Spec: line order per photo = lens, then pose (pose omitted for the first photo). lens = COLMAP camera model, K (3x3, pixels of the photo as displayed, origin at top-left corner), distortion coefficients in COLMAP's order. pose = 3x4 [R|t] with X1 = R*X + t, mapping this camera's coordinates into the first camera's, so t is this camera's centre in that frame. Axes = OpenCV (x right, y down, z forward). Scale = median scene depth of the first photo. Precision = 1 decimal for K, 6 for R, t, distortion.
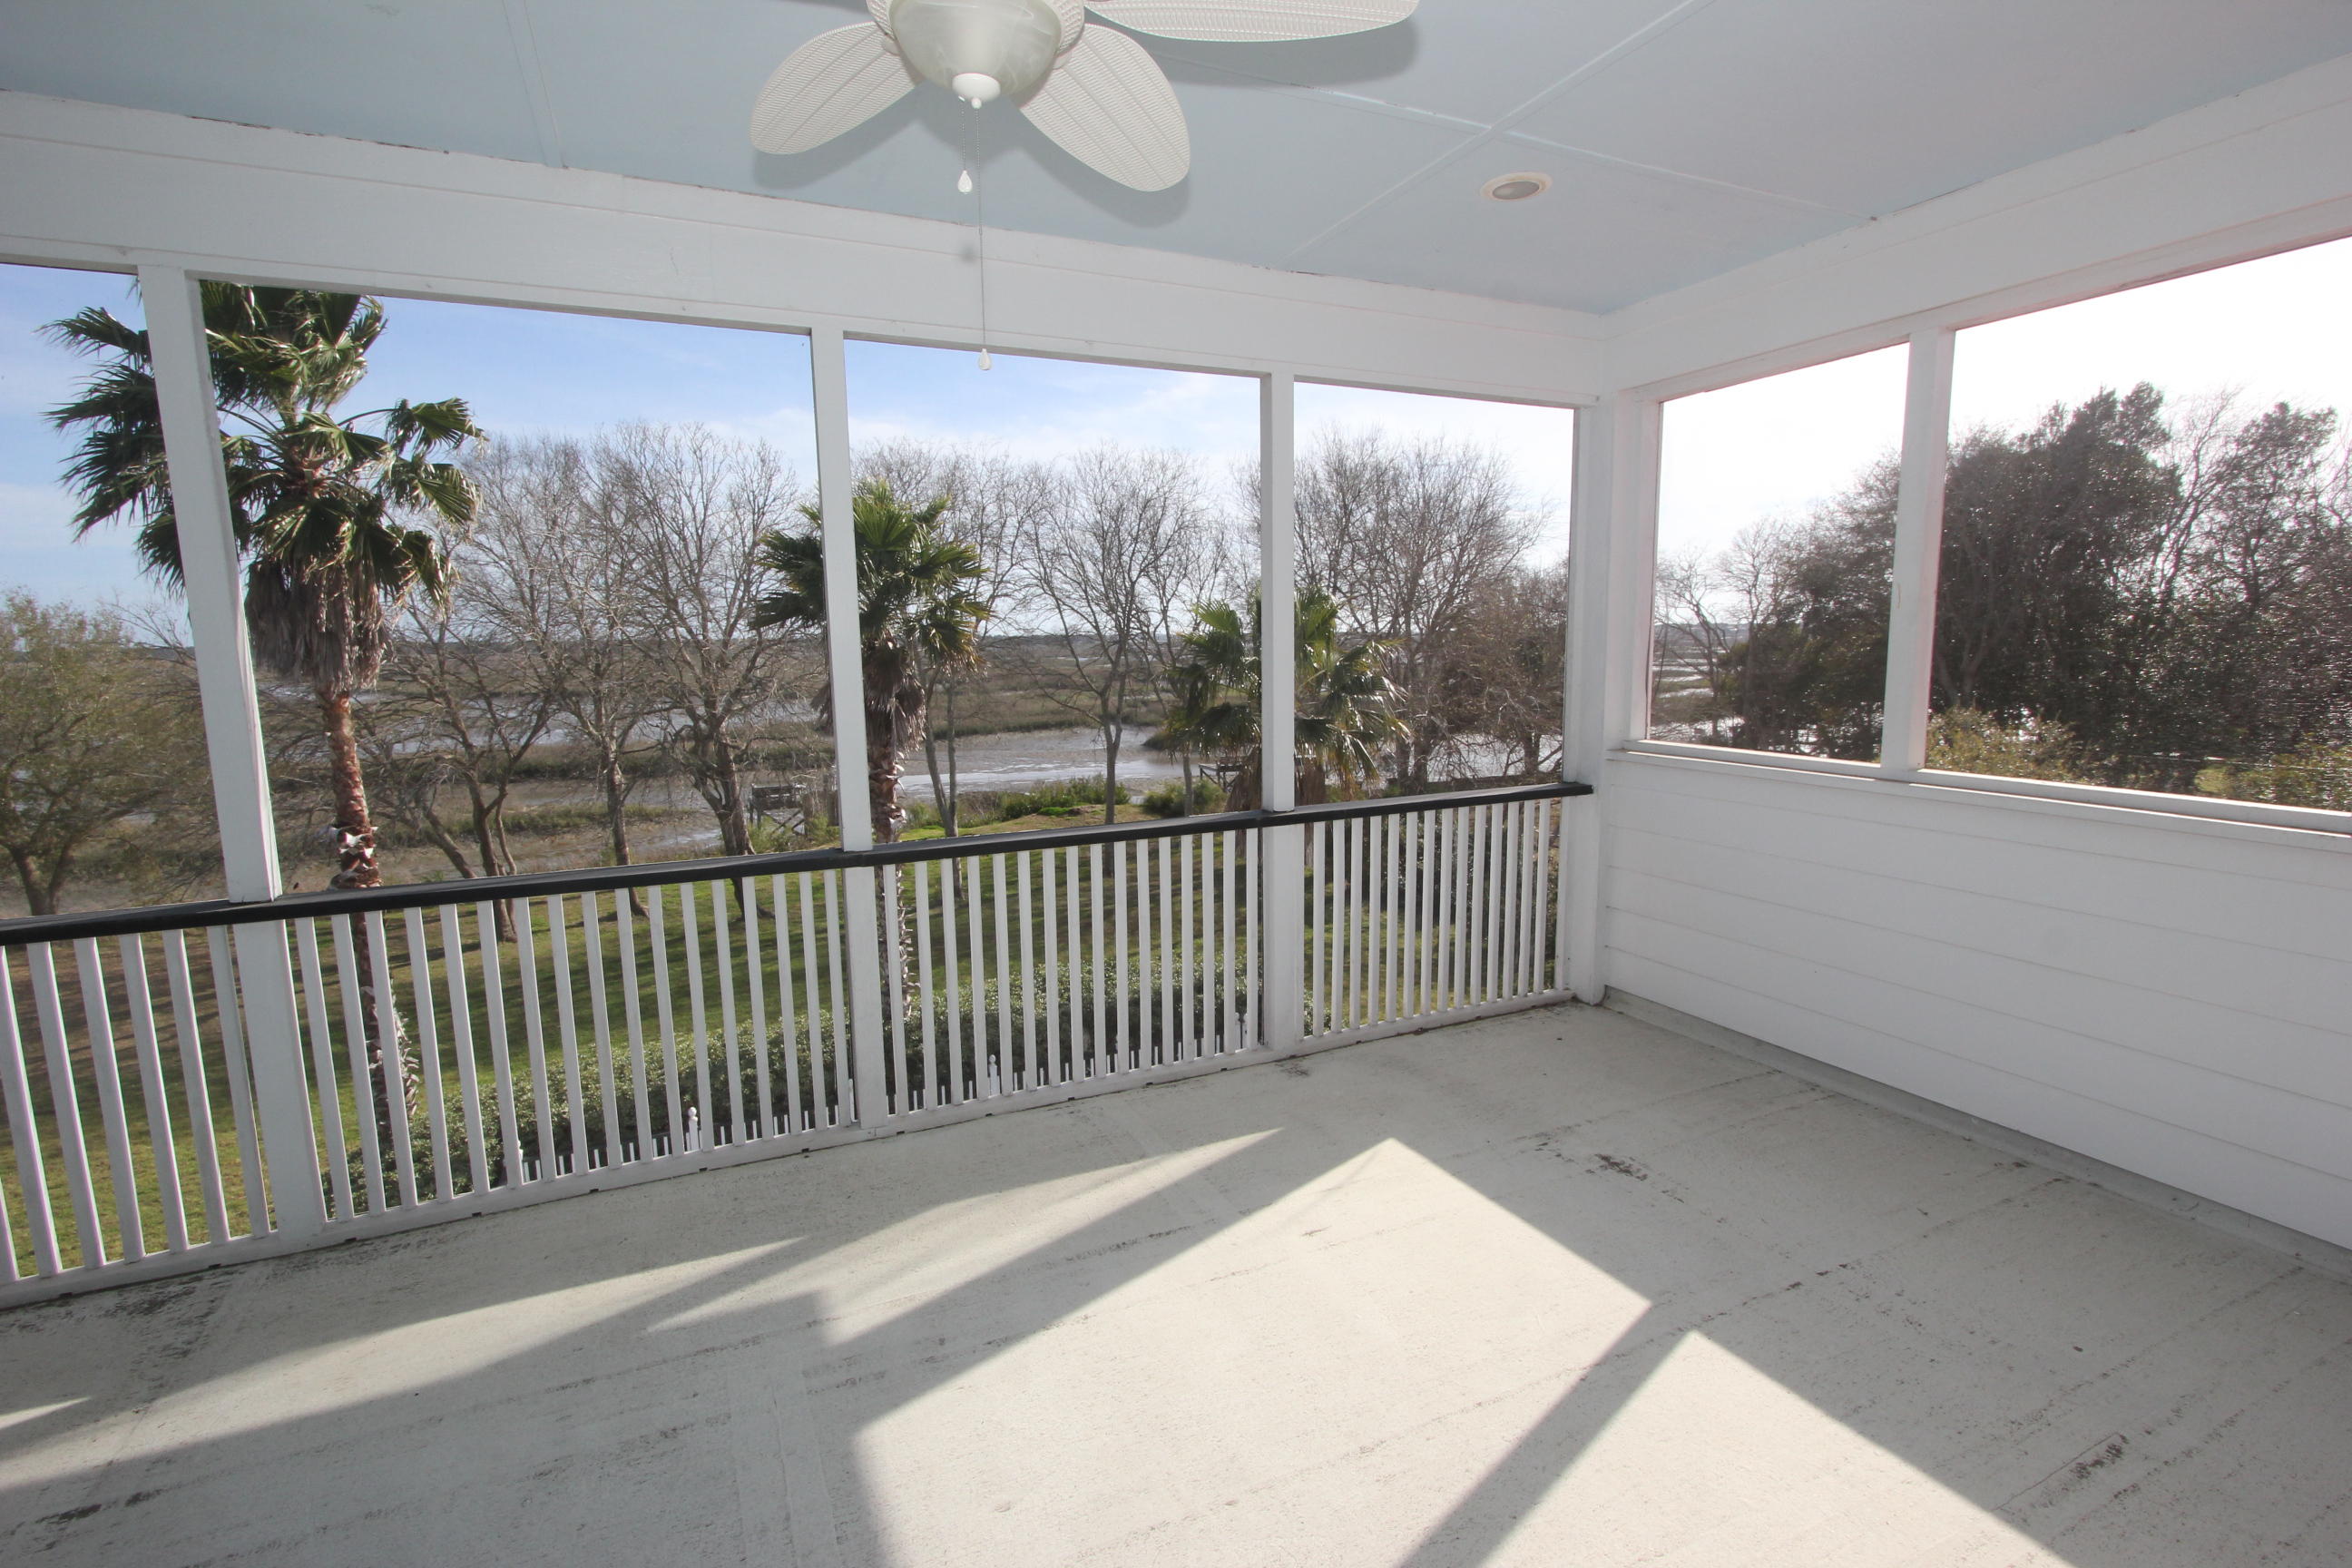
lens RADIAL K [[1085.3, 0, 1172.8], [0, 1085.3, 785.4], [0, 0, 1]] dist [-0.019305, 0.004568]
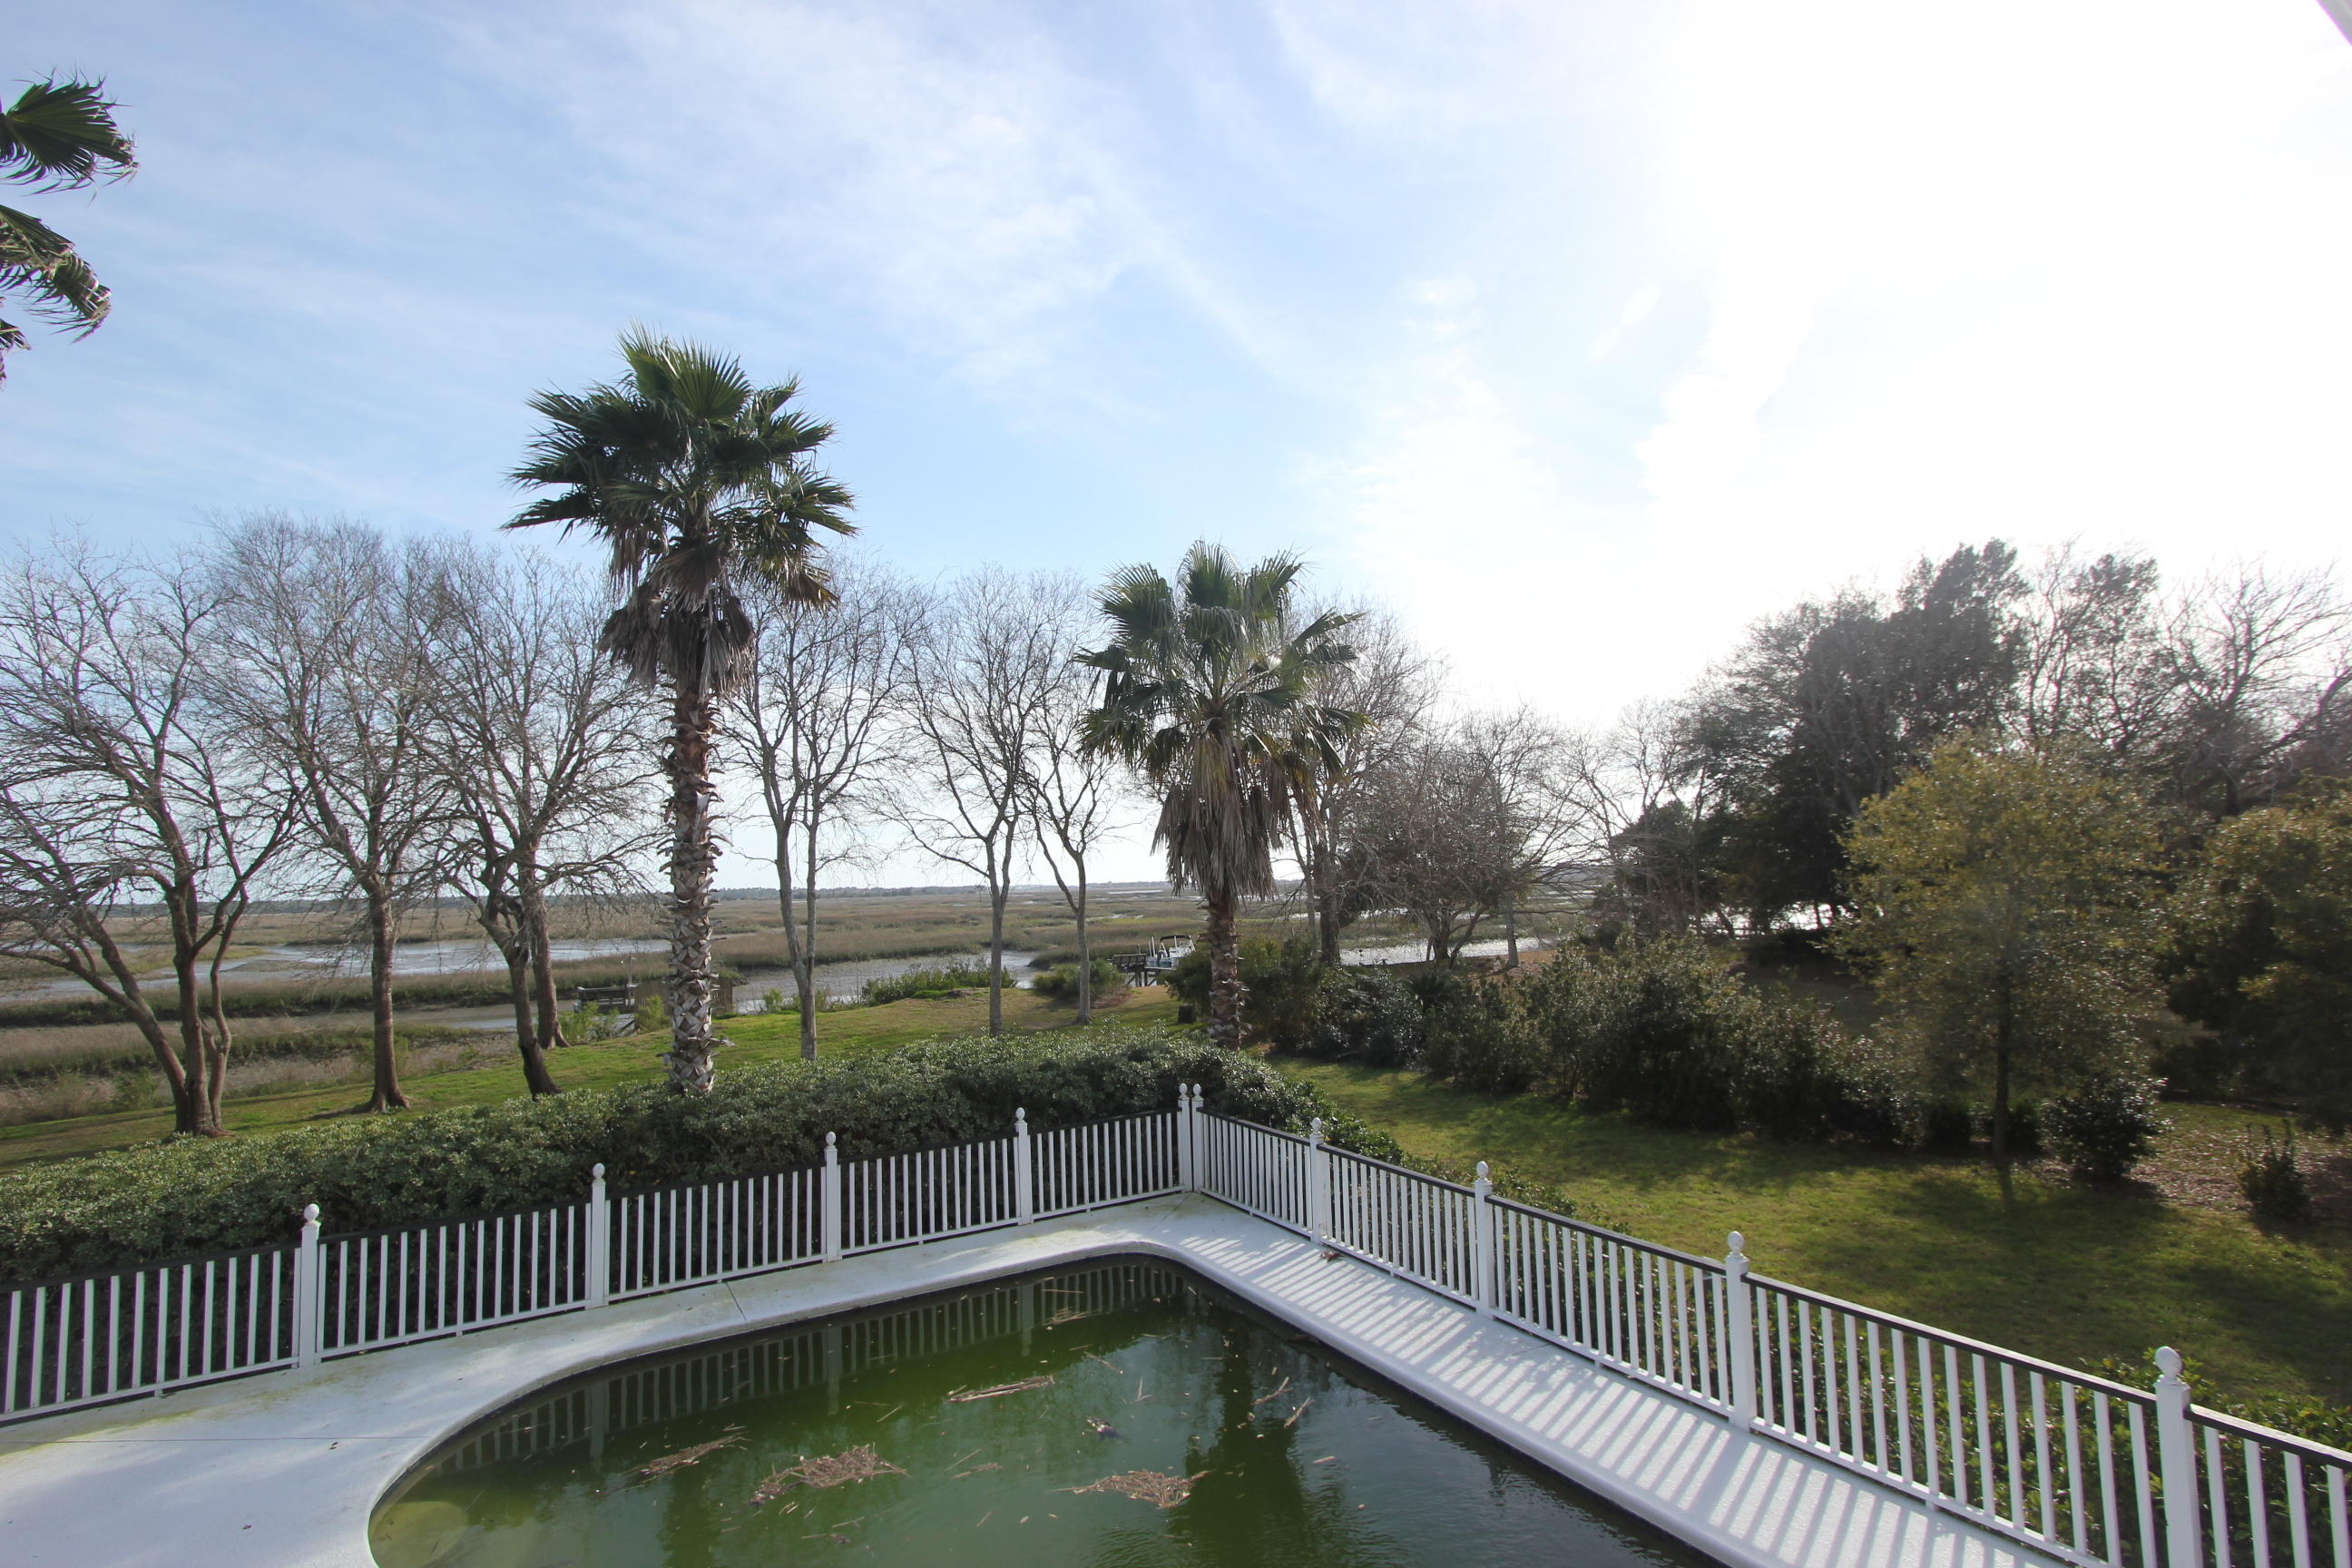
lens RADIAL K [[1085.3, 0, 1170.8], [0, 1085.3, 788.0], [0, 0, 1]] dist [-0.019305, 0.004568]
pose [[0.994067, -0.008783, 0.108416, -0.014828], [0.033009, 0.974087, -0.223752, 0.096035], [-0.103642, 0.226004, 0.968597, 0.135798]]
